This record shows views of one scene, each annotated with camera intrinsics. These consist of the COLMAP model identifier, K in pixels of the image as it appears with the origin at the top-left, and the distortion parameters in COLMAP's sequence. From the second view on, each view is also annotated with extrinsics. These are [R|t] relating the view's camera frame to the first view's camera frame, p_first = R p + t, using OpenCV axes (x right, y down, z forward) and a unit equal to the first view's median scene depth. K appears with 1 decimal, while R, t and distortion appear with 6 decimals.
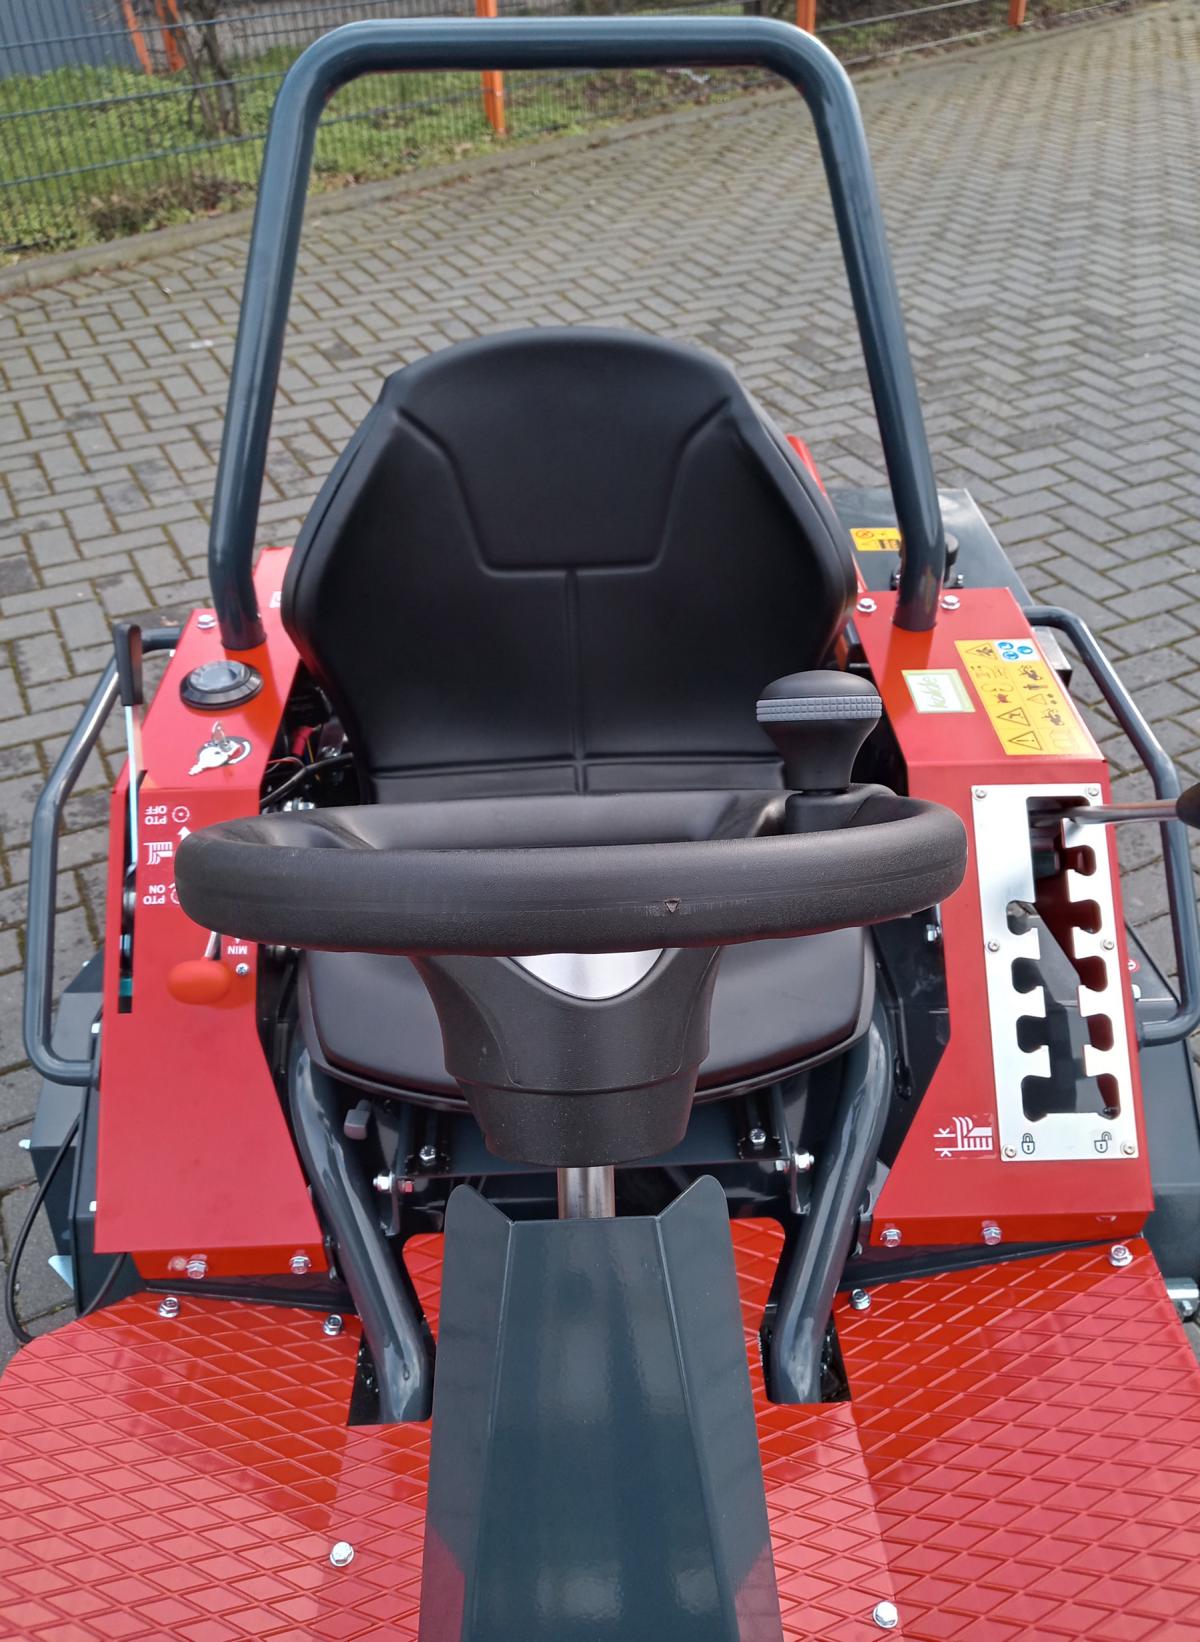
lens RADIAL K [[1326.1, 0, 639.7], [0, 1326.1, 831.1], [0, 0, 1]] dist [-0.053247, 0.034816]
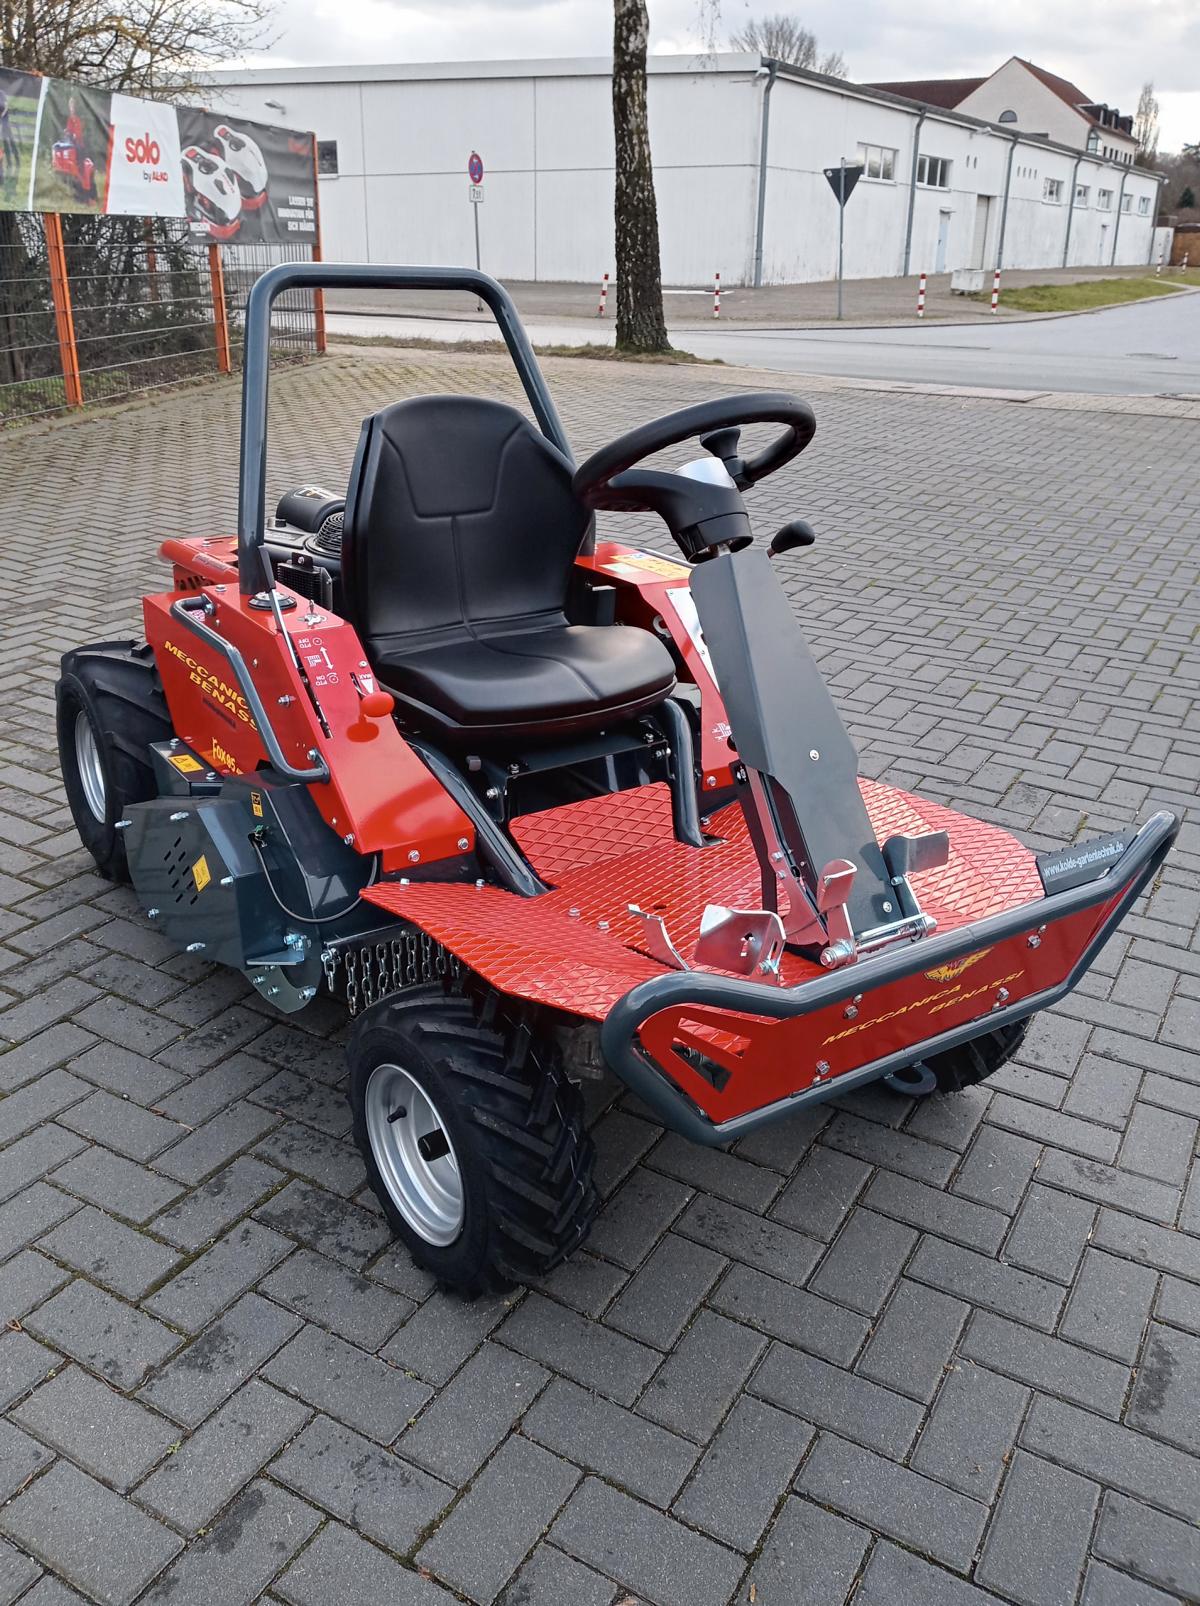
lens RADIAL K [[1318.0, 0, 591.3], [0, 1318.0, 725.4], [0, 0, 1]] dist [0.002113, -0.019207]
pose [[0.843112, -0.157611, 0.514122, -0.258075], [0.305926, 0.926868, -0.217545, 0.158972], [-0.442235, 0.340698, 0.829670, -0.165290]]
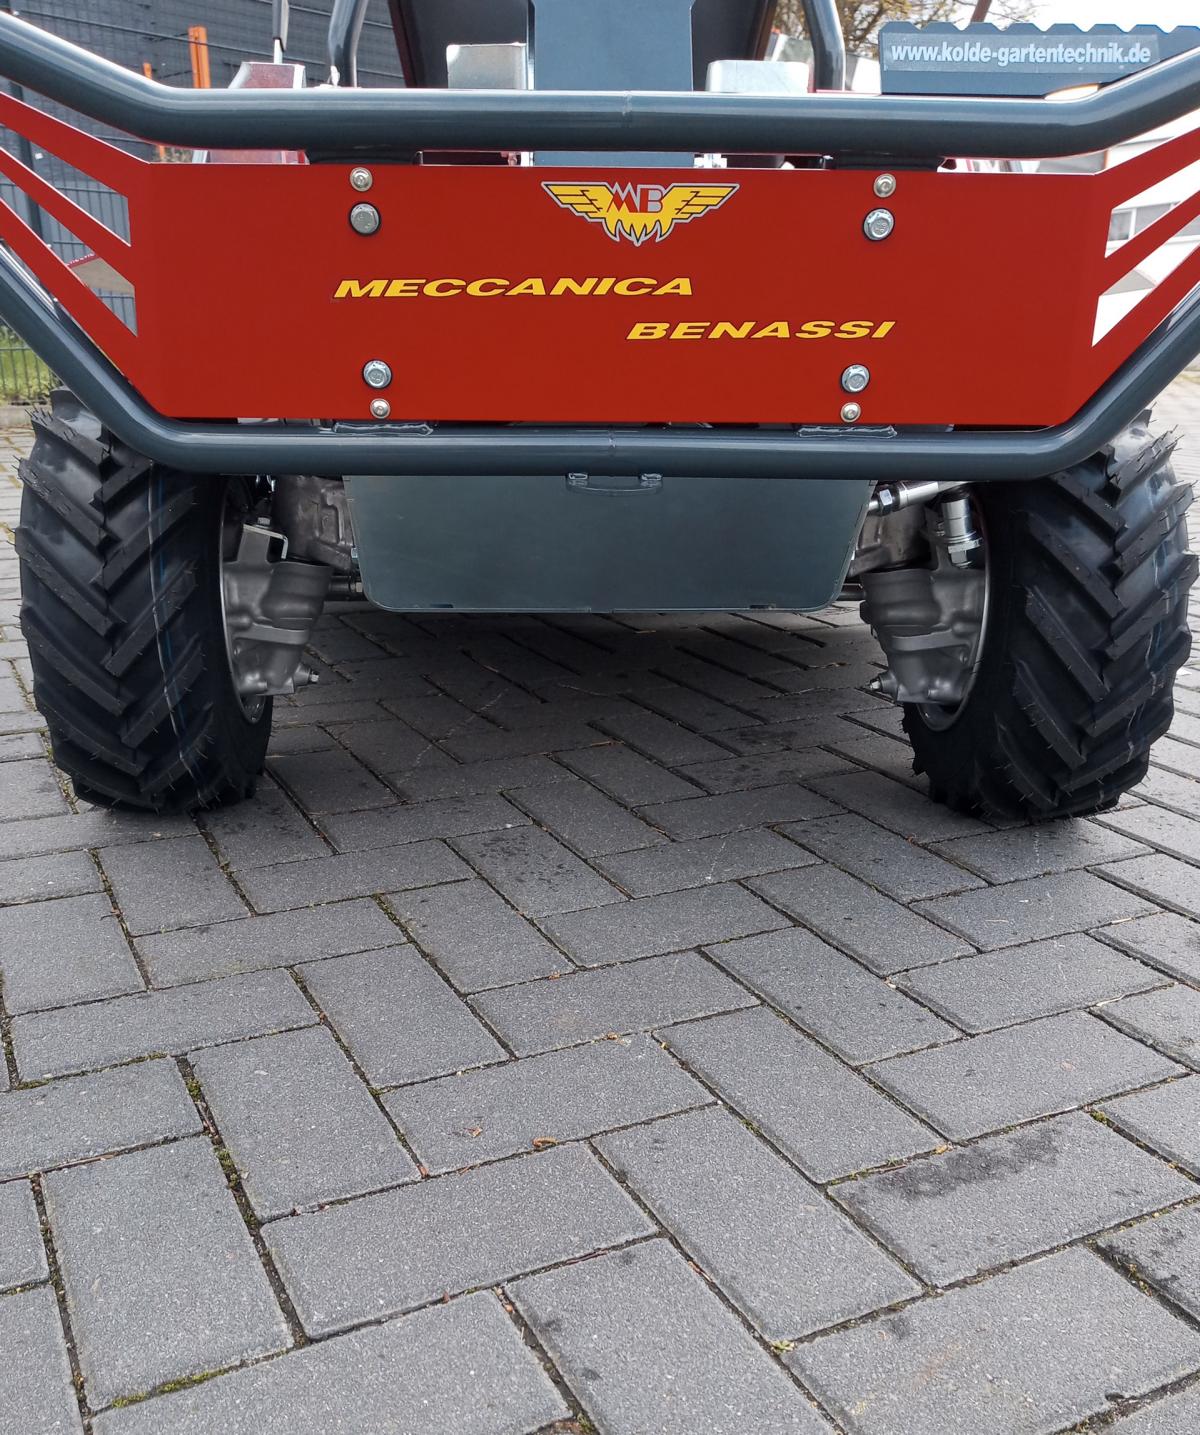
lens RADIAL K [[1339.2, 0, 628.0], [0, 1339.2, 864.4], [0, 0, 1]] dist [-0.002872, 0.000000]
pose [[0.999817, 0.012395, 0.014560, -0.001383], [-0.007734, 0.958509, -0.284959, 0.316911], [-0.017488, 0.284794, 0.958429, -0.043134]]
